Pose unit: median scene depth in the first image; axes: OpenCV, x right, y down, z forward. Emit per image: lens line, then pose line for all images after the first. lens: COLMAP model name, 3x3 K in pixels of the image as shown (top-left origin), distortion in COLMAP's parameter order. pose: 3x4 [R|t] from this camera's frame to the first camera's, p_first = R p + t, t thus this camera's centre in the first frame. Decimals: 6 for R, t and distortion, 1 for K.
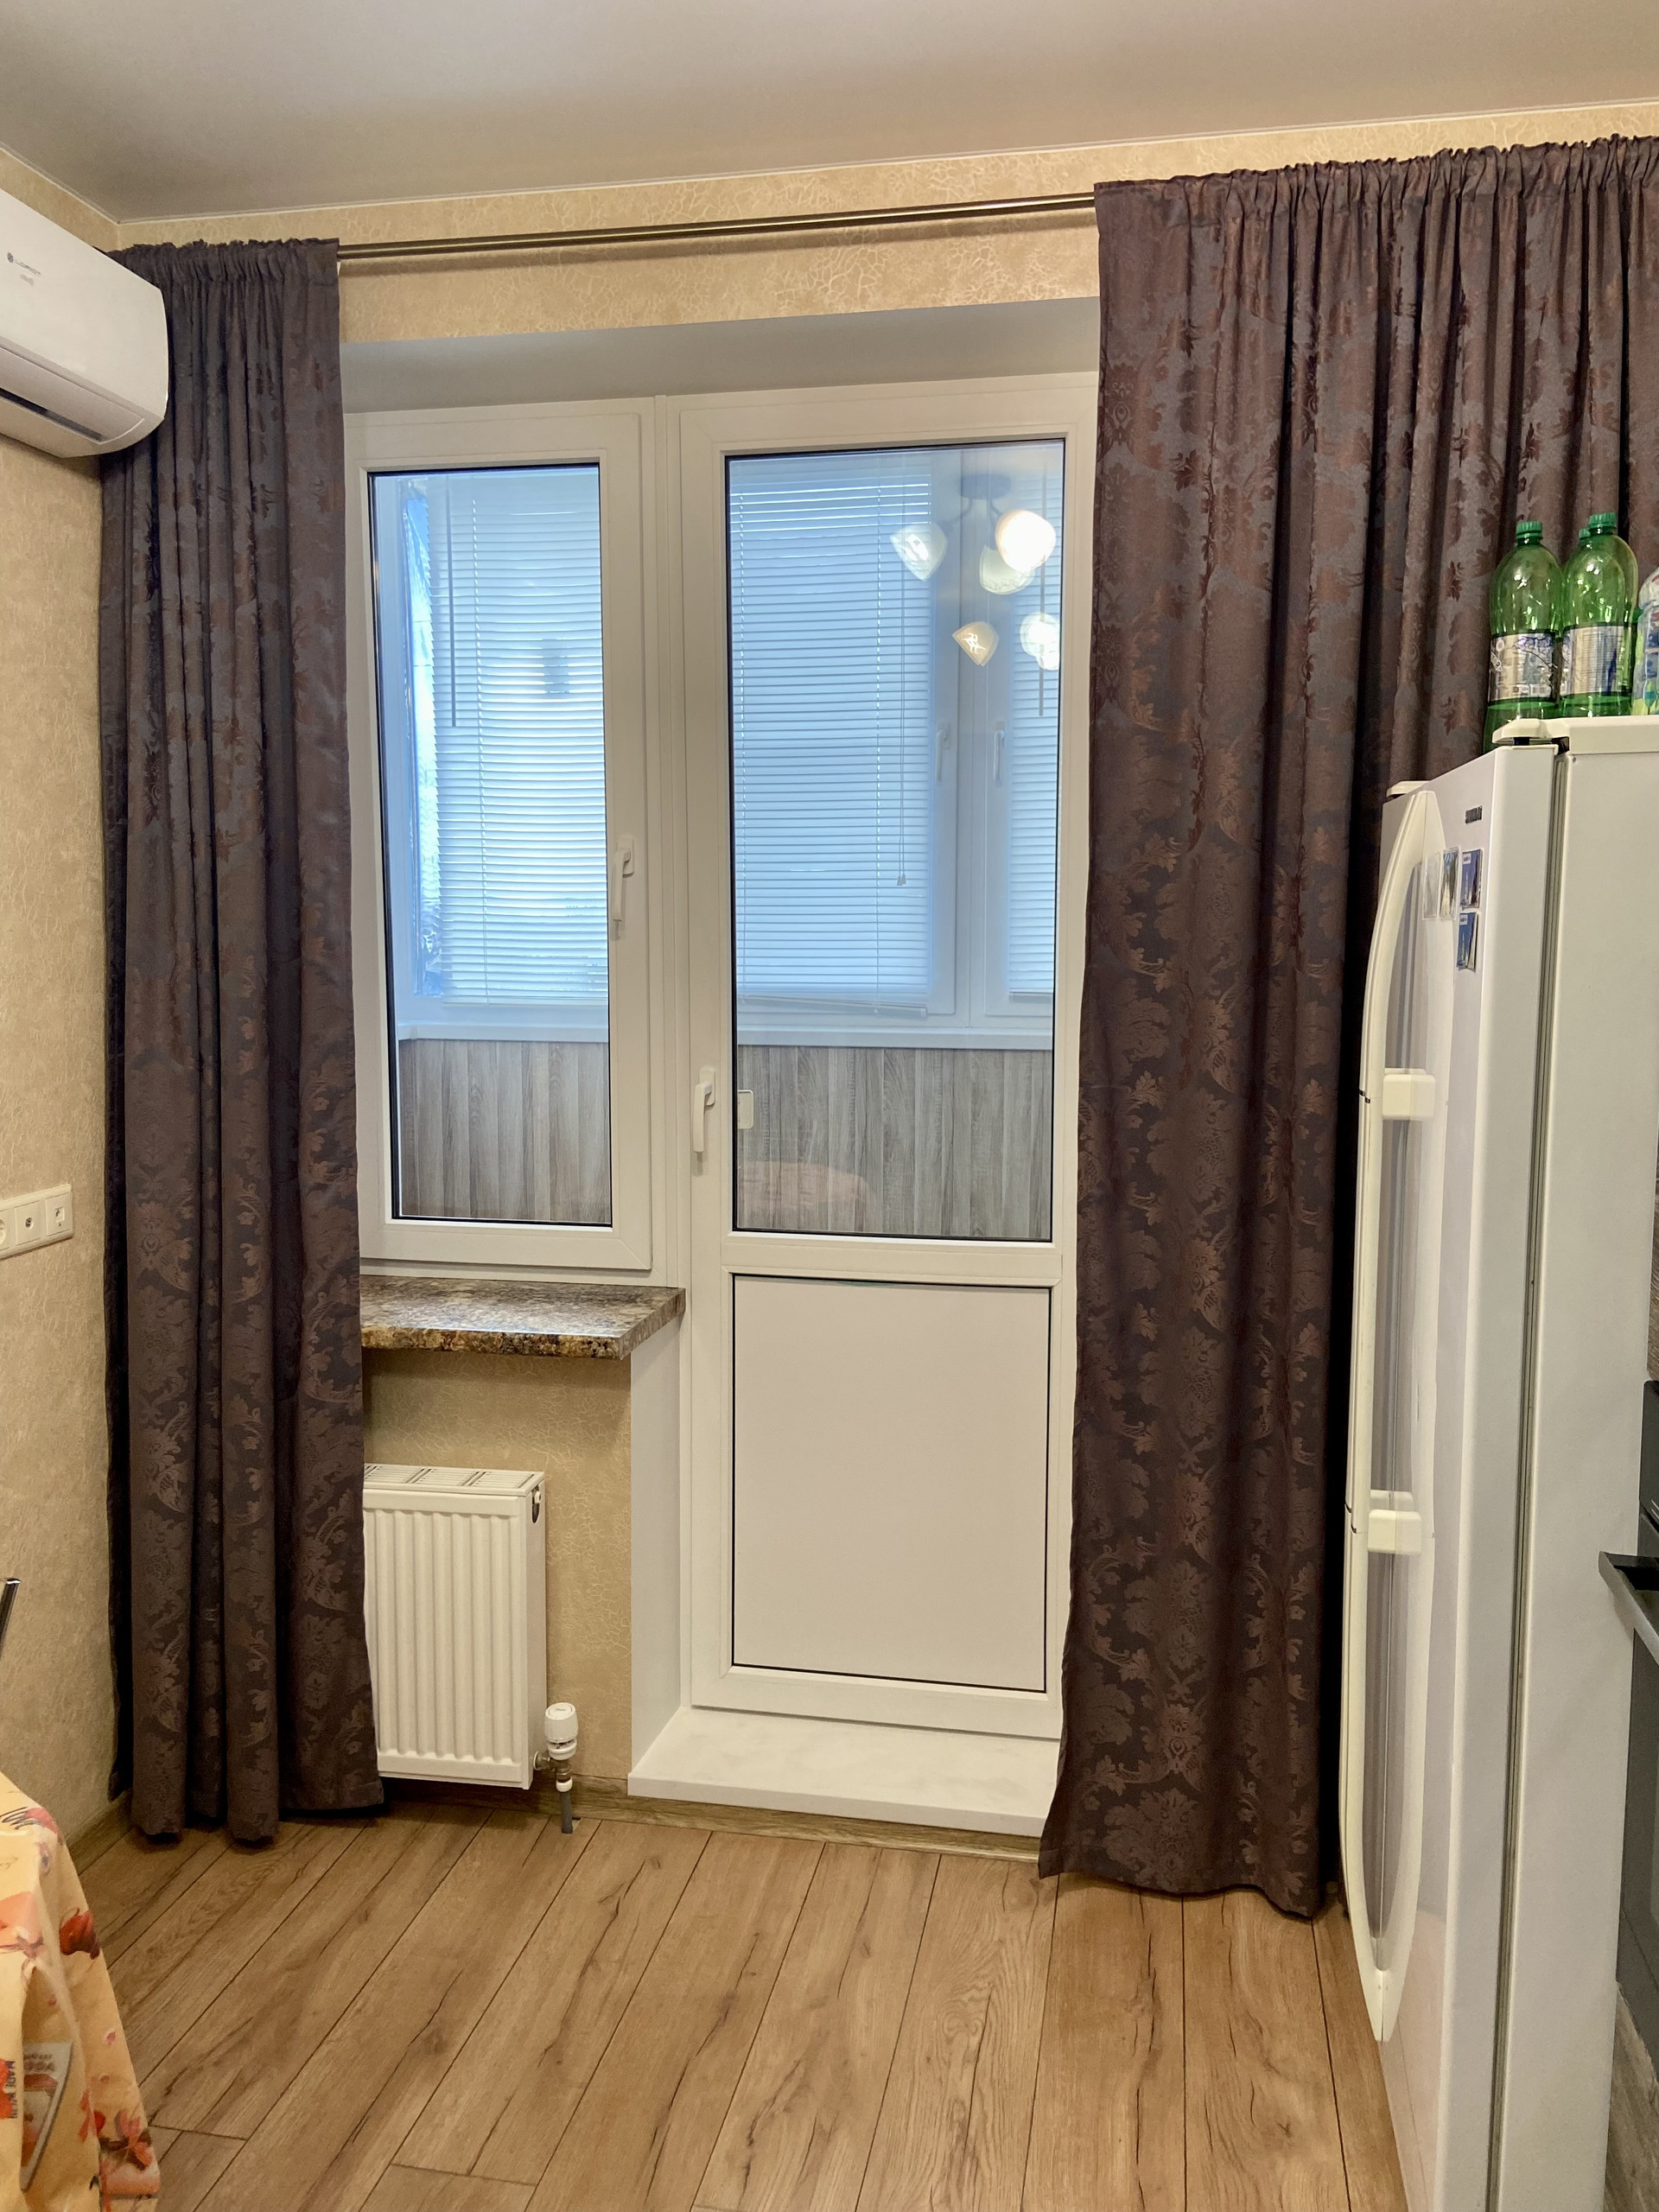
lens RADIAL K [[1684.1, 0, 833.3], [0, 1684.1, 1090.4], [0, 0, 1]] dist [0.120689, -0.149338]
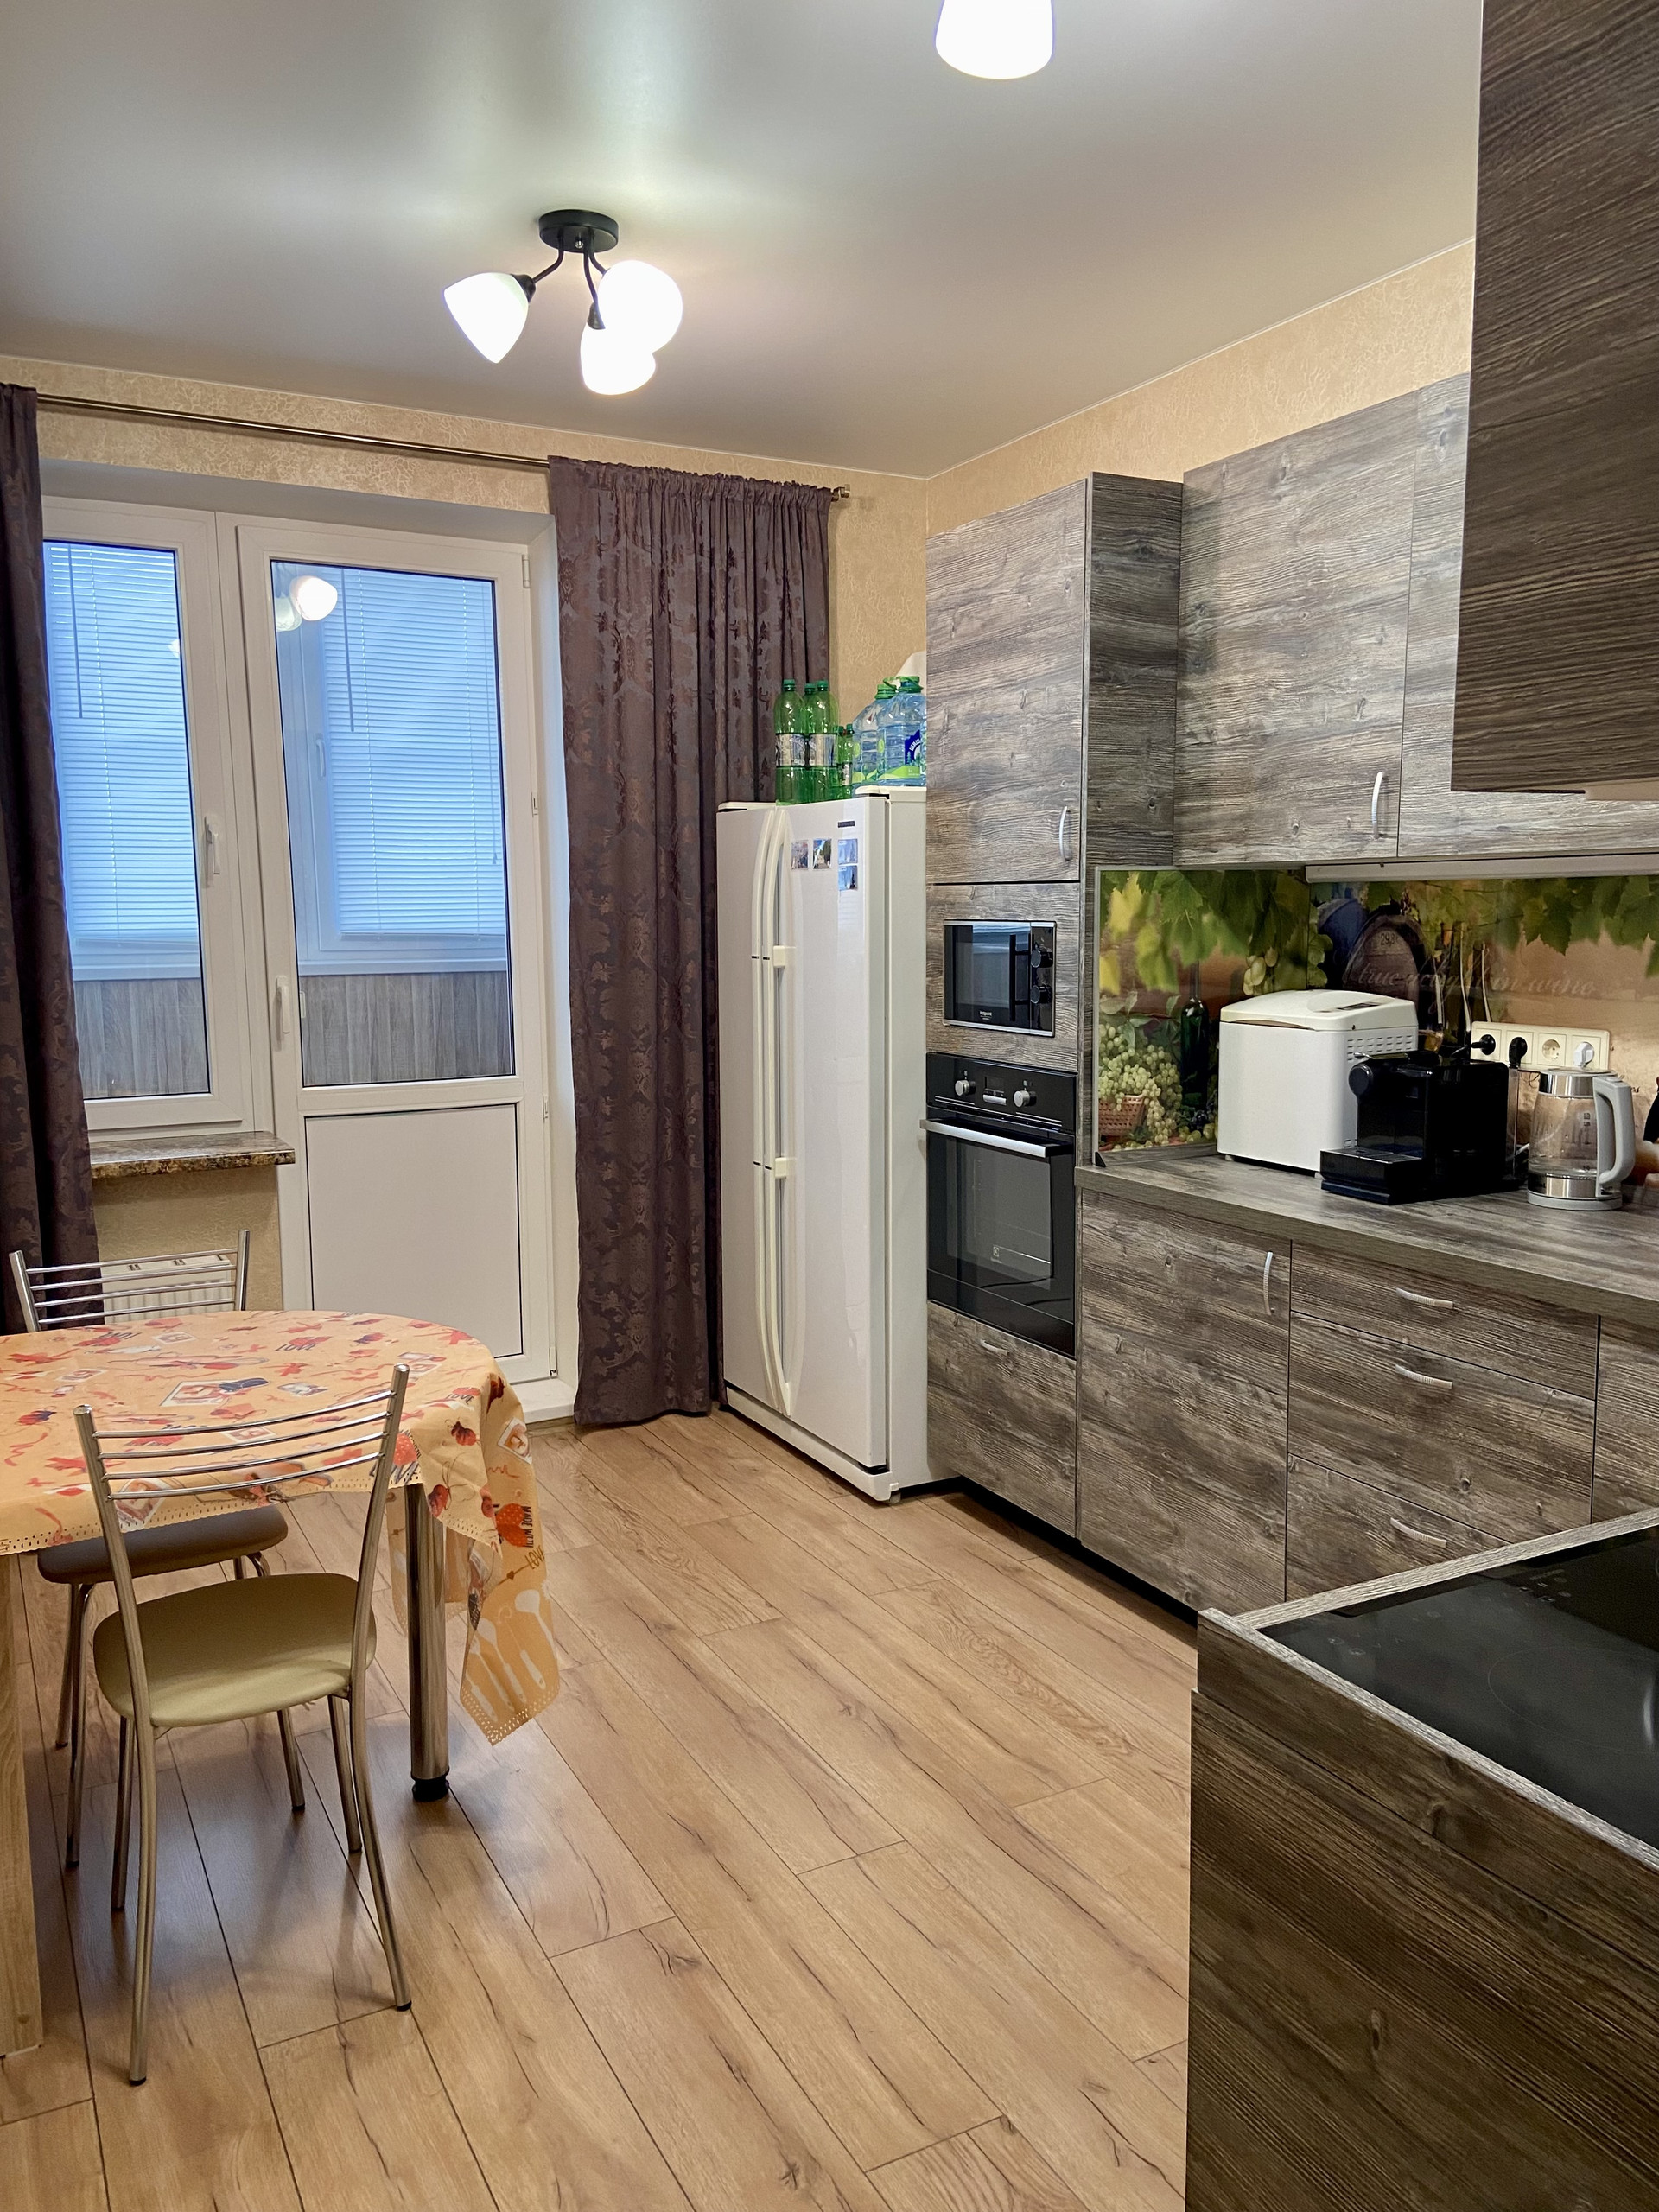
lens RADIAL K [[1667.6, 0, 842.6], [0, 1667.6, 1101.5], [0, 0, 1]] dist [0.121669, -0.149865]
pose [[0.777520, -0.084049, 0.623216, -0.714686], [0.072854, 0.996394, 0.043485, 0.077260], [-0.624623, 0.011594, 0.780840, -0.512970]]
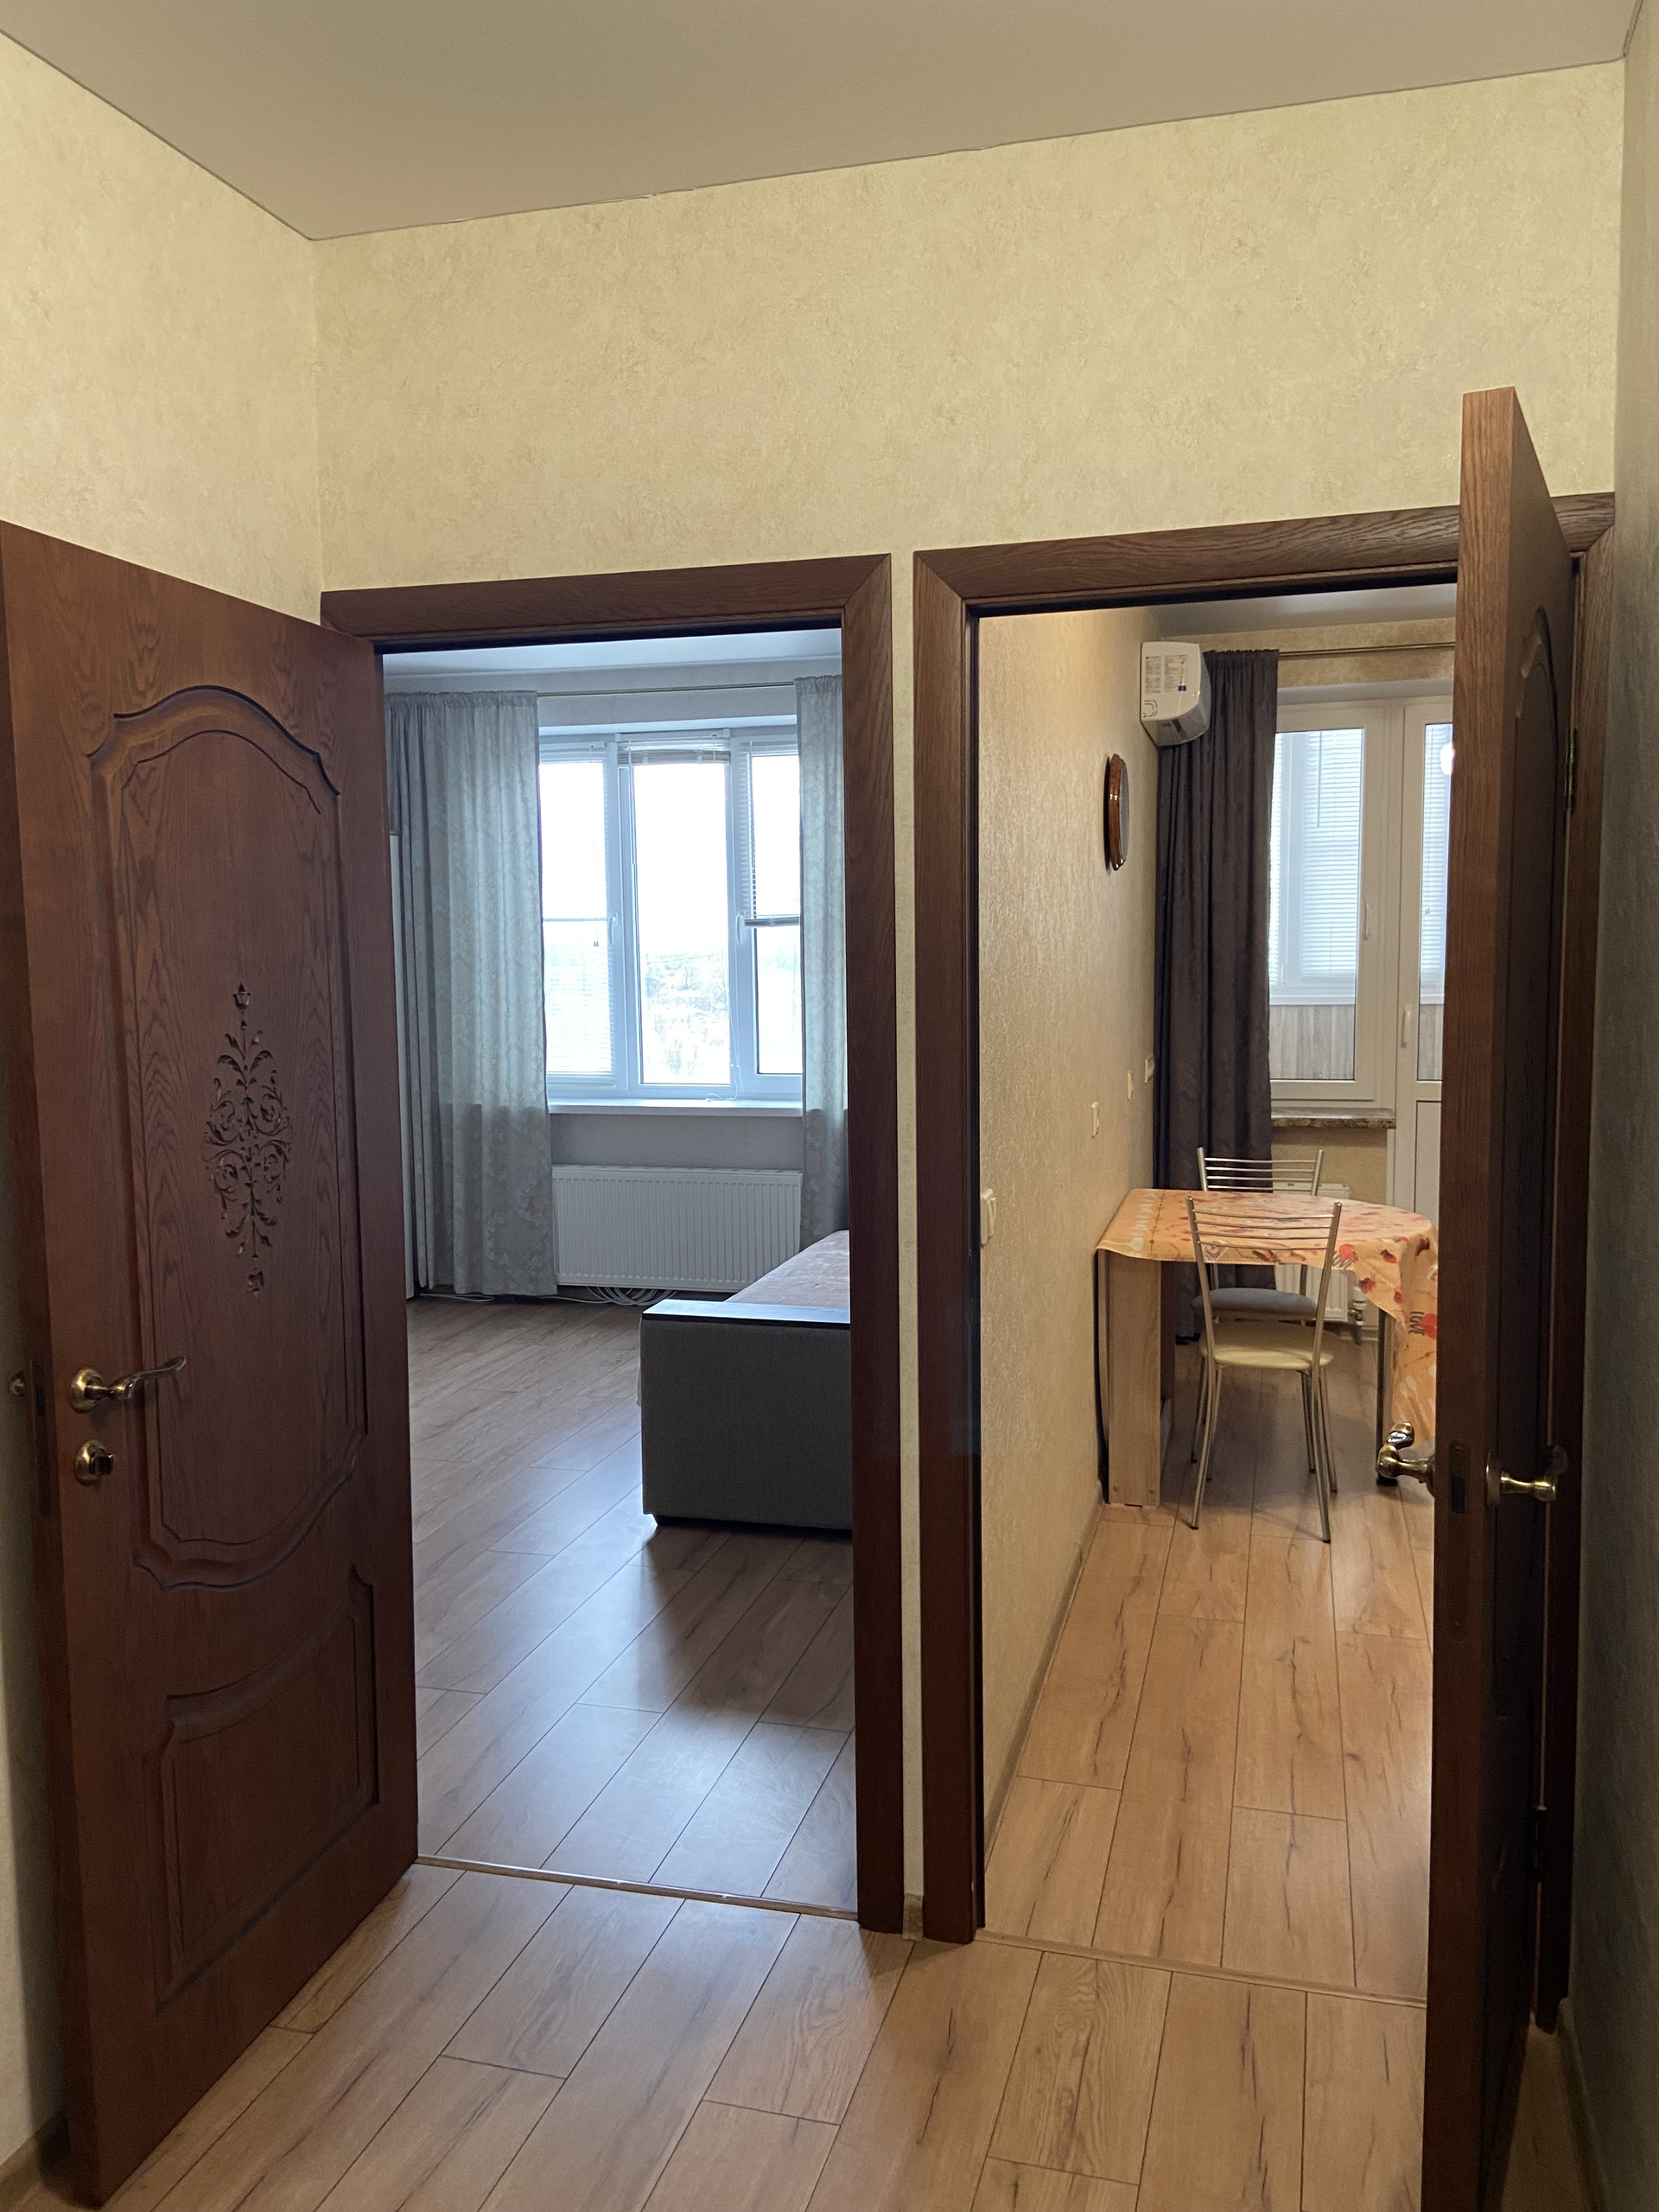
lens RADIAL K [[1667.6, 0, 842.6], [0, 1667.6, 1101.5], [0, 0, 1]] dist [0.121669, -0.149865]
pose [[0.997155, -0.005932, -0.075147, -0.729424], [0.005656, 0.999976, -0.003889, 0.133143], [0.075168, 0.003453, 0.997165, -1.365315]]
